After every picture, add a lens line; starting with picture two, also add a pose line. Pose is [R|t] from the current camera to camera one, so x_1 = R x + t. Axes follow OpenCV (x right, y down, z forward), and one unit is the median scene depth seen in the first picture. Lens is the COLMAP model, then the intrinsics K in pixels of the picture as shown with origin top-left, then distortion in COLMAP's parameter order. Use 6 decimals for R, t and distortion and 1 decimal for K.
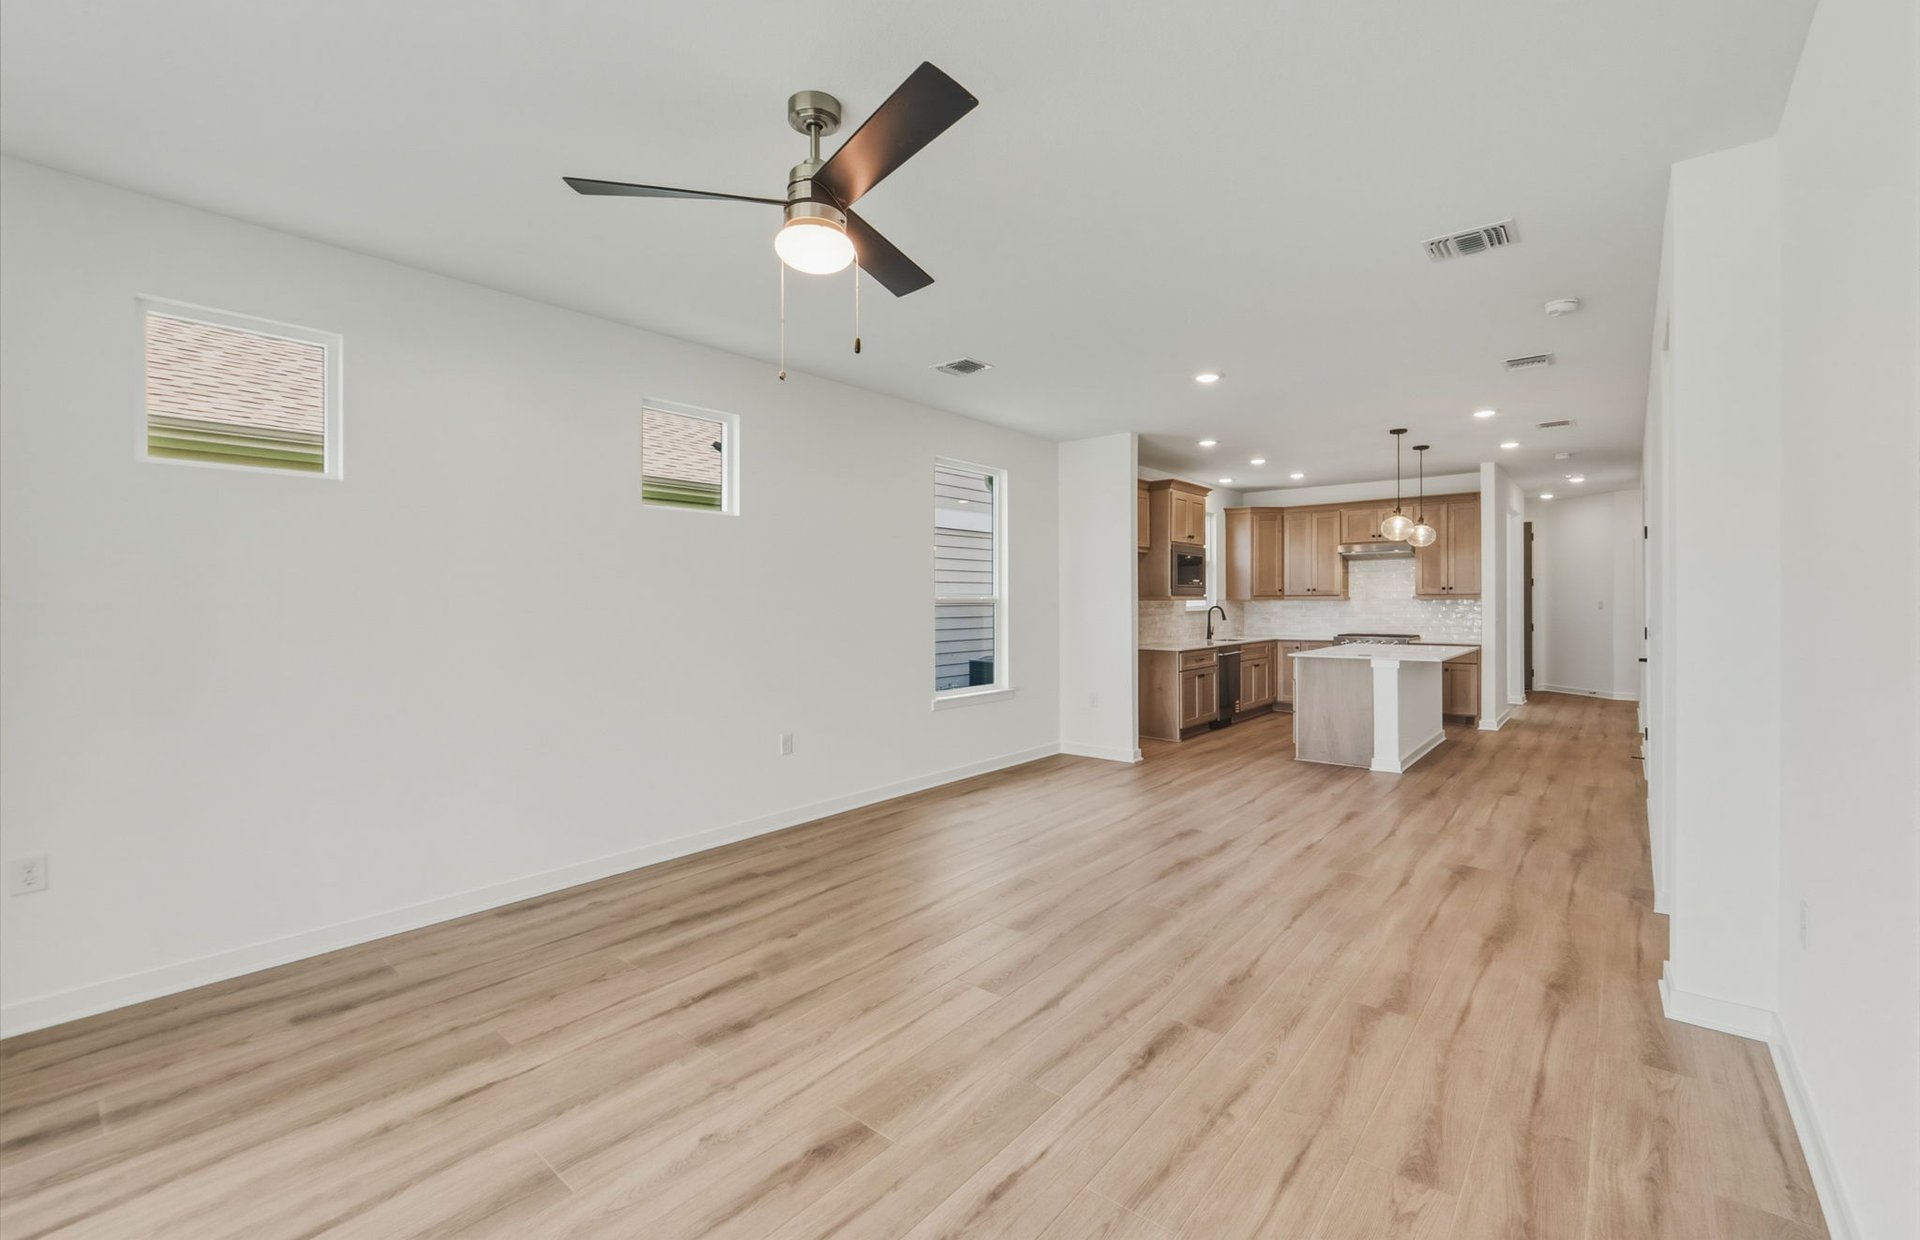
lens RADIAL K [[805.2, 0, 964.2], [0, 805.2, 611.7], [0, 0, 1]] dist [-0.007083, 0.000312]
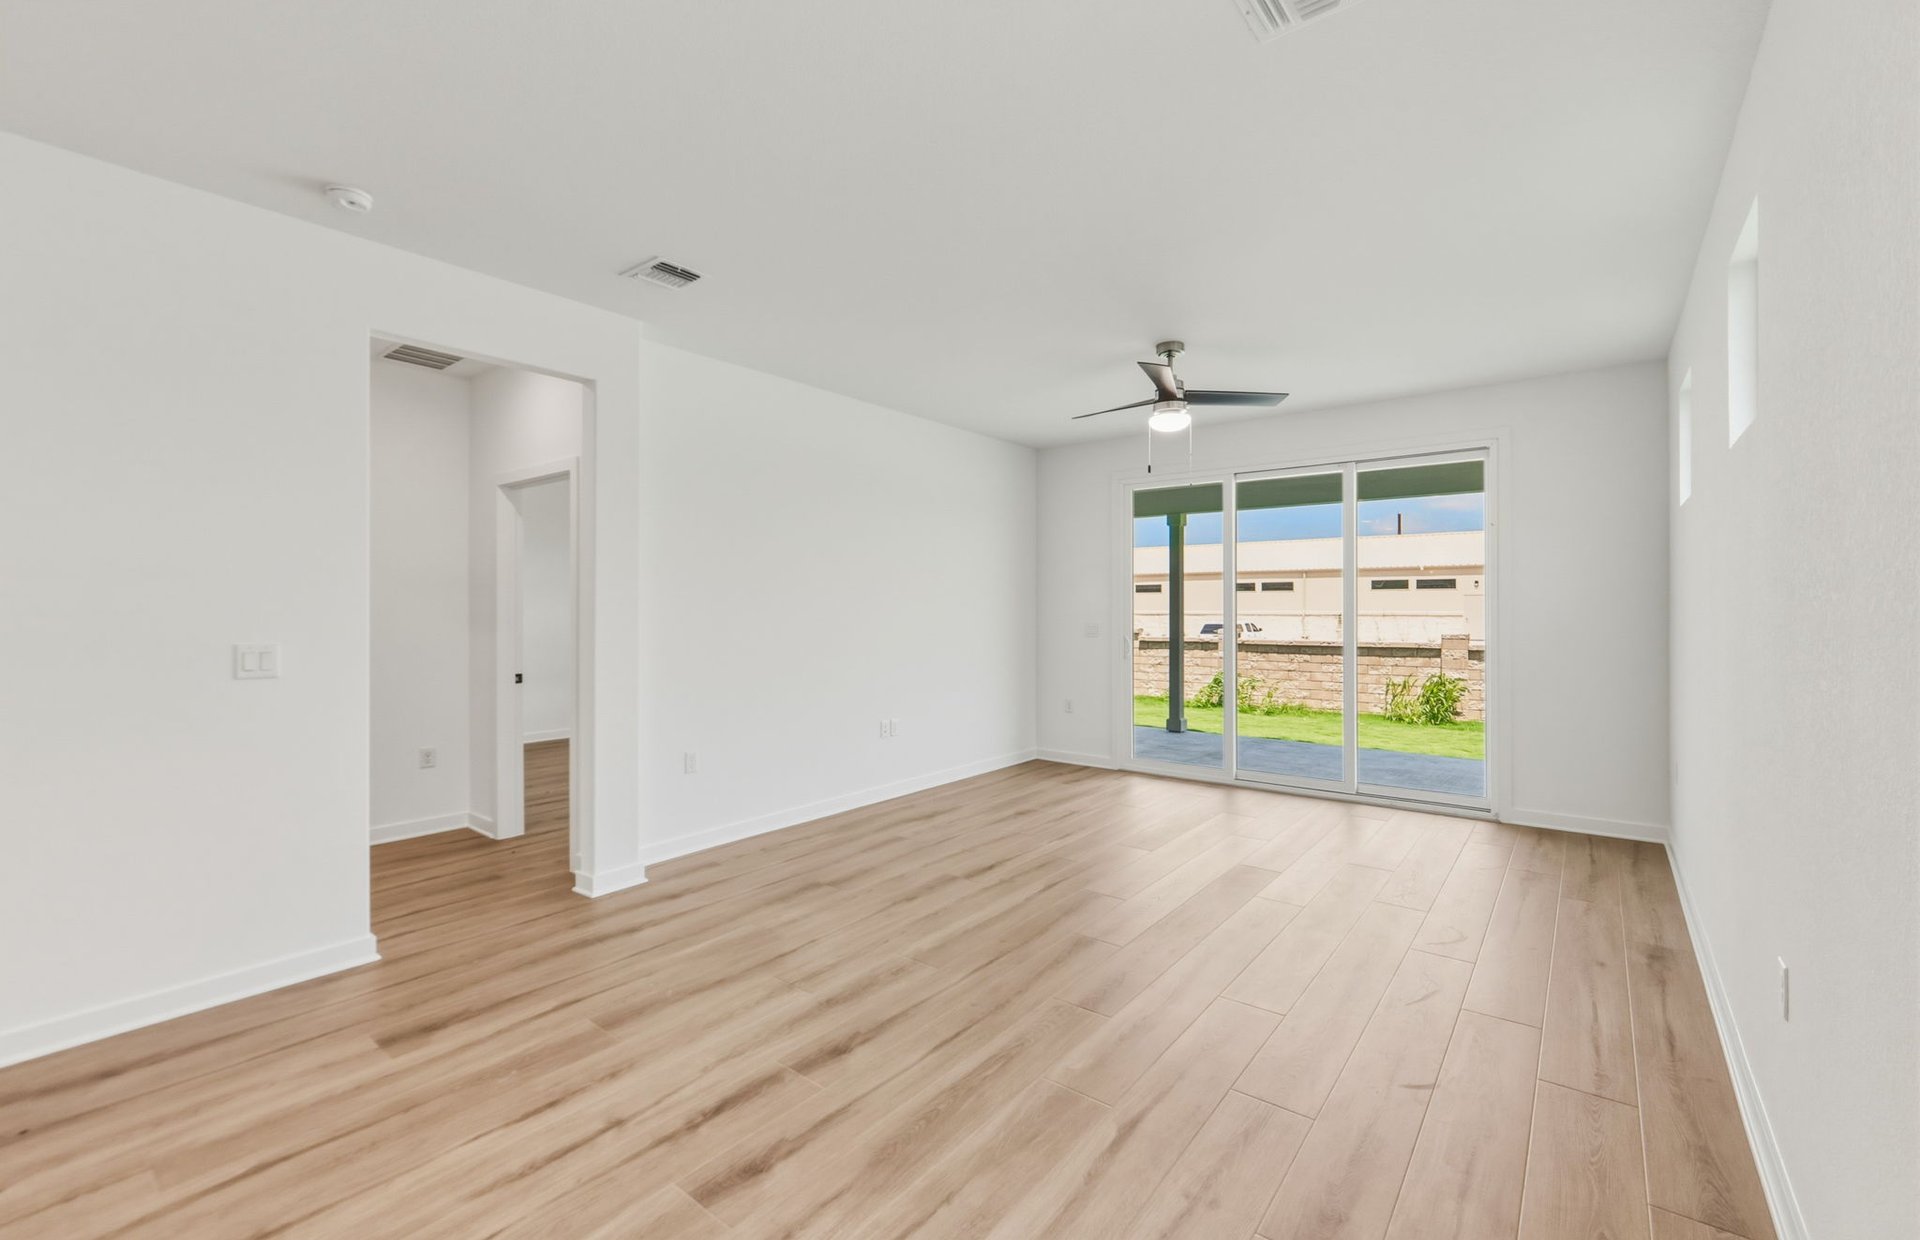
lens RADIAL K [[805.2, 0, 964.2], [0, 805.2, 611.7], [0, 0, 1]] dist [-0.007083, 0.000312]
pose [[-0.999583, 0.009561, -0.027254, 0.244333], [0.009104, 0.999817, 0.016829, -0.022942], [0.027410, 0.016574, -0.999487, 2.001149]]
